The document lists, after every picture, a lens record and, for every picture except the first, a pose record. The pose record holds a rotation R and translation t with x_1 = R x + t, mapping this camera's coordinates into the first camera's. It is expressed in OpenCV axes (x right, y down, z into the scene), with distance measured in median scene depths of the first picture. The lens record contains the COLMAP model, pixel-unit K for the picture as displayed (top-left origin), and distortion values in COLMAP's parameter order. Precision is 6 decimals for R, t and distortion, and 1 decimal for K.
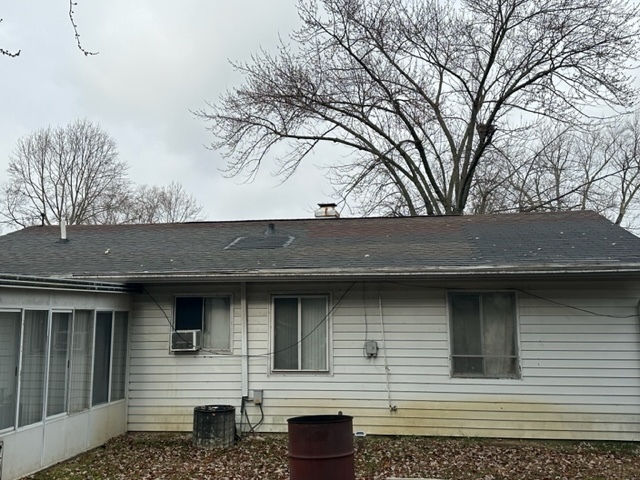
lens RADIAL K [[646.1, 0, 320.7], [0, 646.1, 239.9], [0, 0, 1]] dist [0.051551, 0.000000]
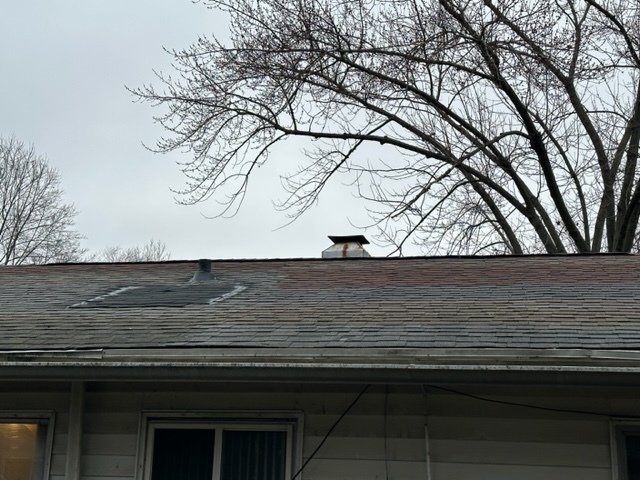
lens RADIAL K [[943.4, 0, 315.5], [0, 943.4, 238.6], [0, 0, 1]] dist [0.149307, 0.000000]
pose [[0.996584, 0.010215, -0.081950, 0.032580], [-0.018928, 0.994158, -0.106260, 0.016923], [0.080386, 0.107448, 0.990956, 0.201544]]
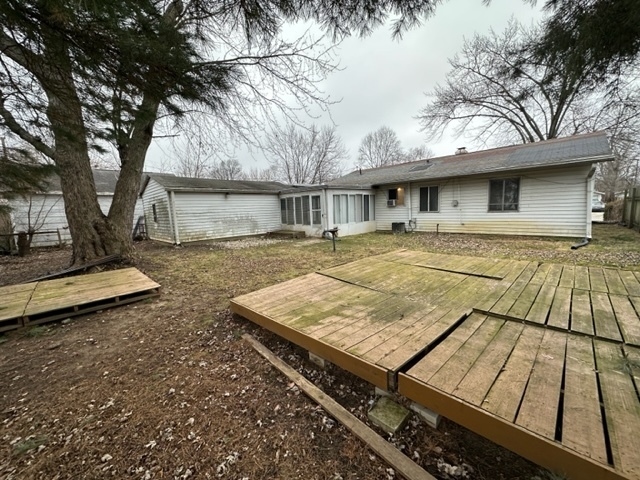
lens RADIAL K [[252.8, 0, 319.5], [0, 252.8, 239.5], [0, 0, 1]] dist [-0.002738, 0.000823]
pose [[0.801583, 0.049817, -0.595804, 0.120865], [0.105131, 0.969252, 0.222483, 0.008272], [0.588567, -0.240976, 0.771699, -0.094077]]
